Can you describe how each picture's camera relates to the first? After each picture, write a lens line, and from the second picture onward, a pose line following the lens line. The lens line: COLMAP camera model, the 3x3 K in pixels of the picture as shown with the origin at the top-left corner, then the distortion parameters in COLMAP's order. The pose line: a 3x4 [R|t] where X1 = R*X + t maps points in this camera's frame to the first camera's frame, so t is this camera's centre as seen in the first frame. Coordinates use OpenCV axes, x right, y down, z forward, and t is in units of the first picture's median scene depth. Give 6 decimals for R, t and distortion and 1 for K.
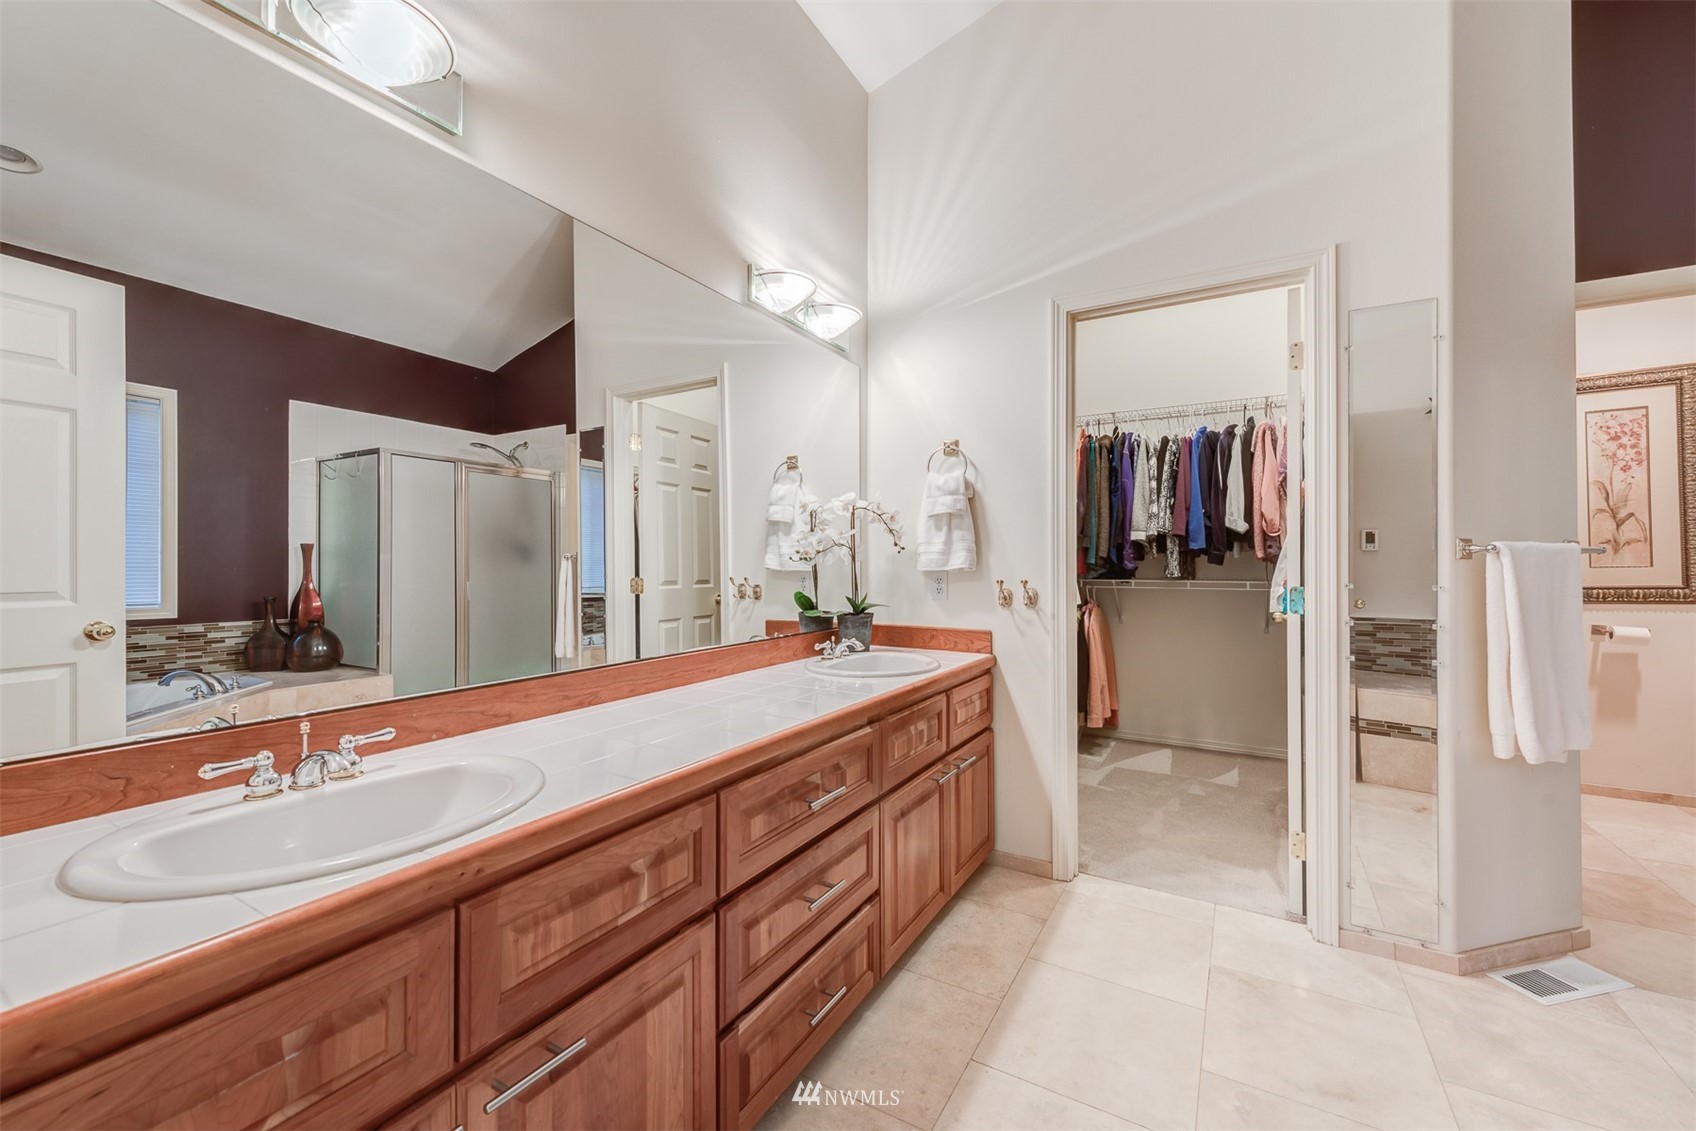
lens RADIAL K [[662.9, 0, 848.5], [0, 662.9, 563.7], [0, 0, 1]] dist [0.006952, -0.001001]
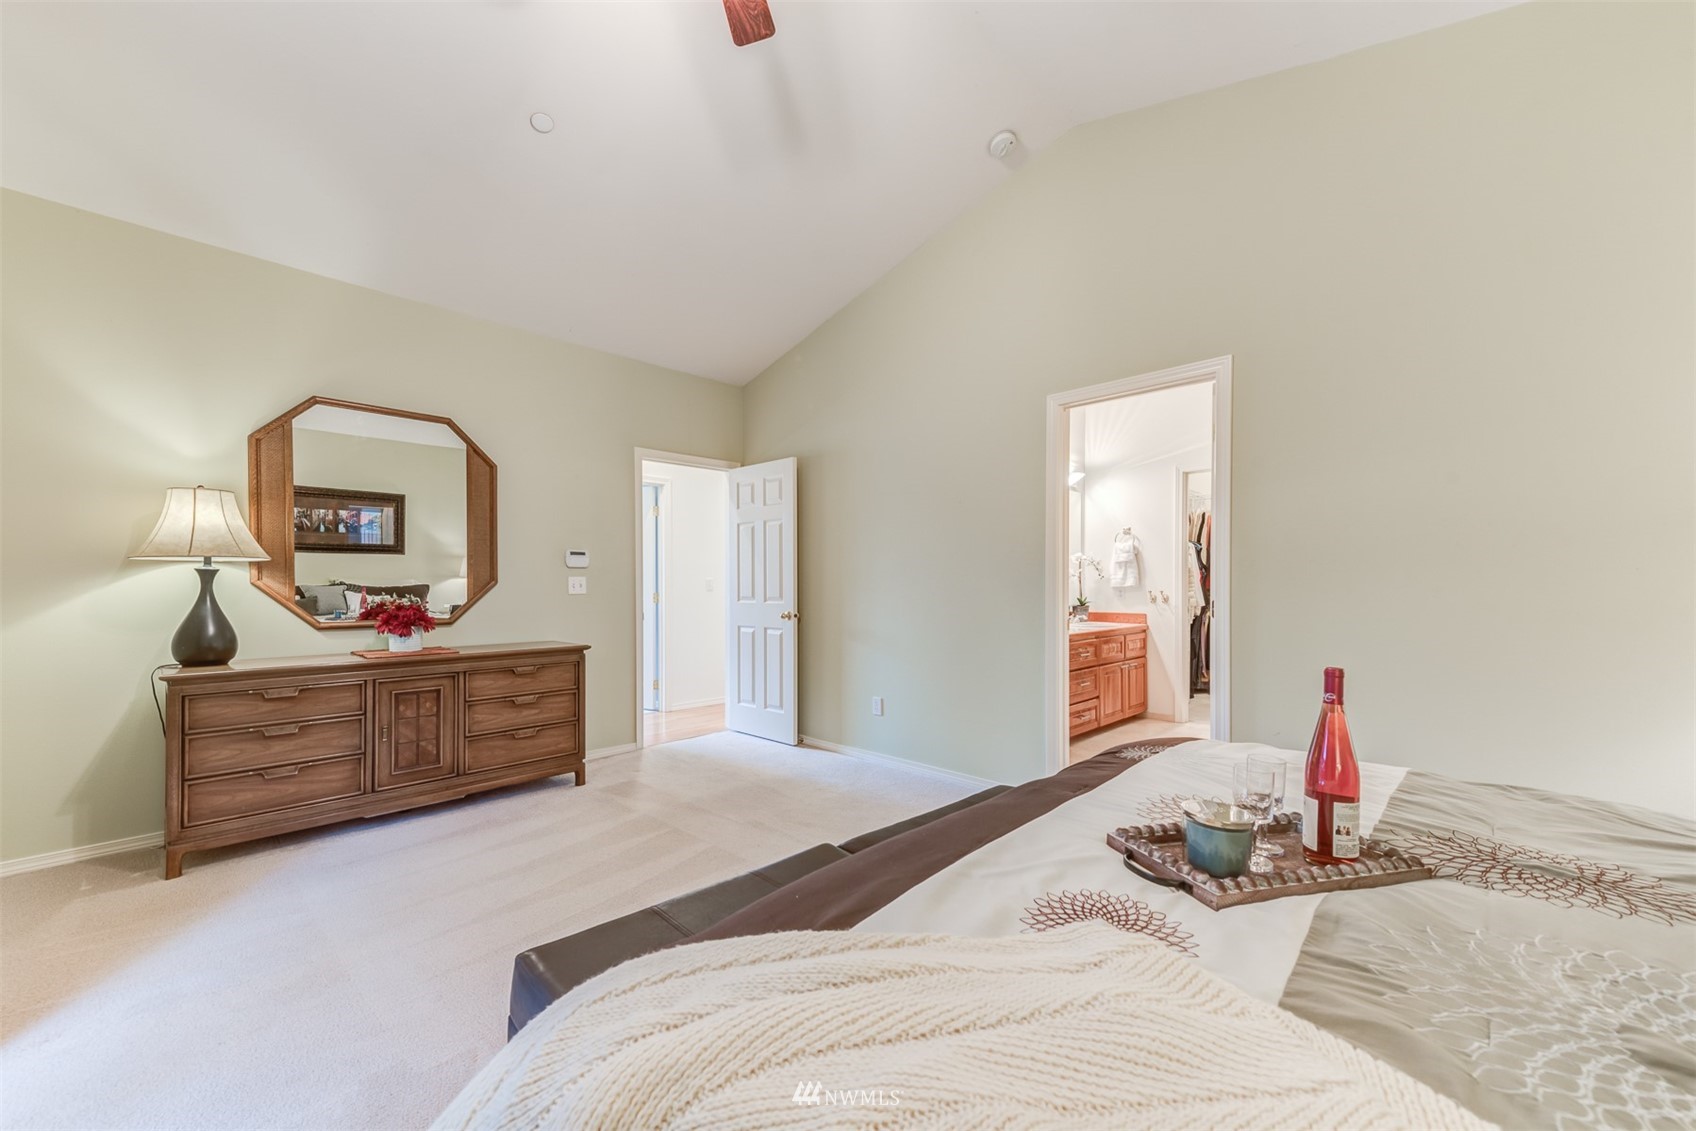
lens RADIAL K [[662.9, 0, 832.1], [0, 662.9, 593.9], [0, 0, 1]] dist [0.006952, -0.001001]
pose [[0.964960, 0.003075, -0.262378, -0.217850], [-0.002145, 0.999990, 0.003830, 0.028078], [0.262388, -0.003133, 0.964957, -1.431703]]
